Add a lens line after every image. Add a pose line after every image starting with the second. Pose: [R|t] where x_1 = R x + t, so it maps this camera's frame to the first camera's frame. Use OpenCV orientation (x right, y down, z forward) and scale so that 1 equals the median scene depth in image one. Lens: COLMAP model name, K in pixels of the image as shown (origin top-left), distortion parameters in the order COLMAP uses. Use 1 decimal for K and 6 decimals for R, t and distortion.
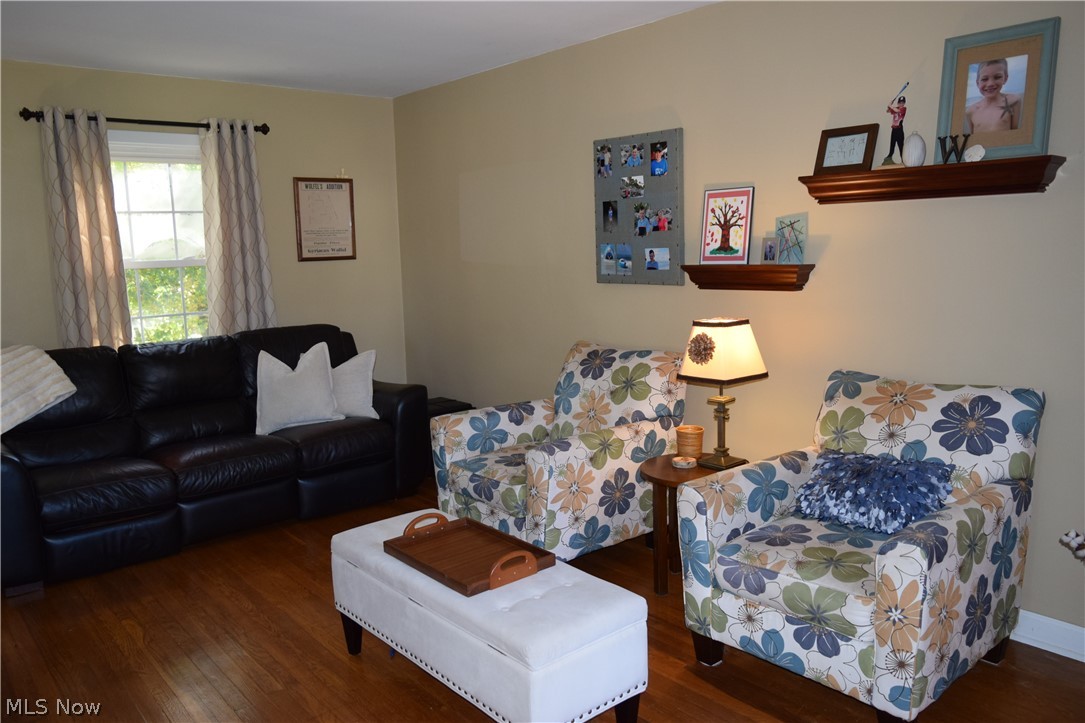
lens RADIAL K [[846.4, 0, 542.5], [0, 846.4, 361.5], [0, 0, 1]] dist [-0.006860, -0.002091]
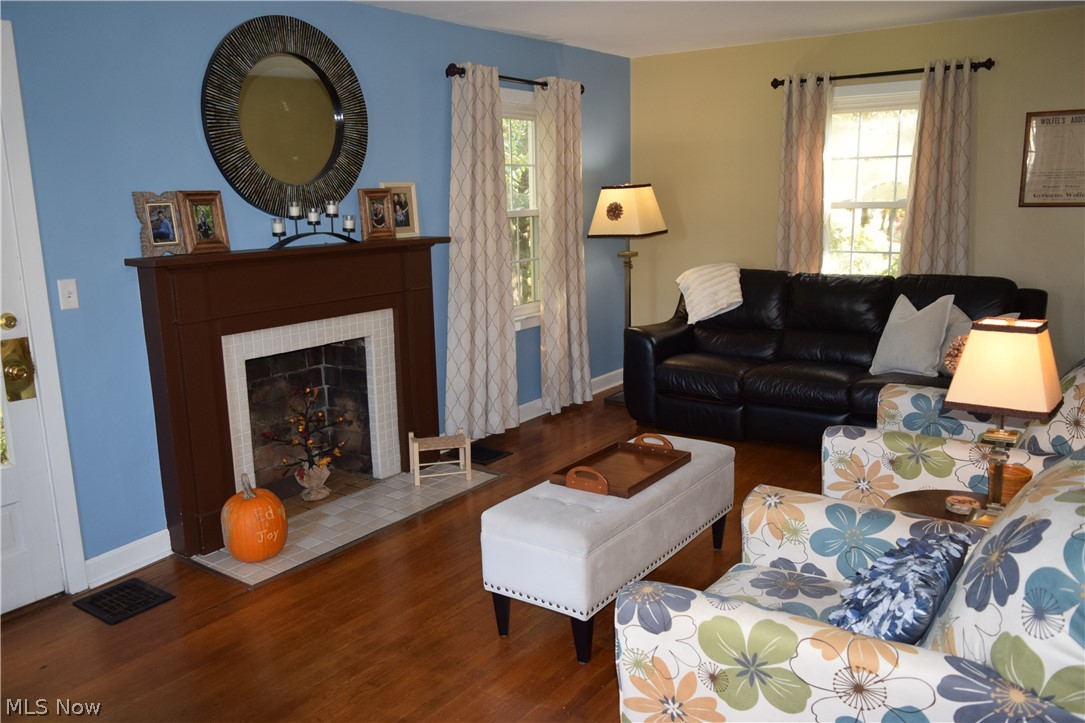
lens RADIAL K [[846.4, 0, 542.5], [0, 846.4, 361.5], [0, 0, 1]] dist [-0.006860, -0.002091]
pose [[0.243471, 0.209155, -0.947088, 0.560408], [-0.125192, 0.975080, 0.183153, -0.068675], [0.961795, 0.073975, 0.263589, 0.332214]]
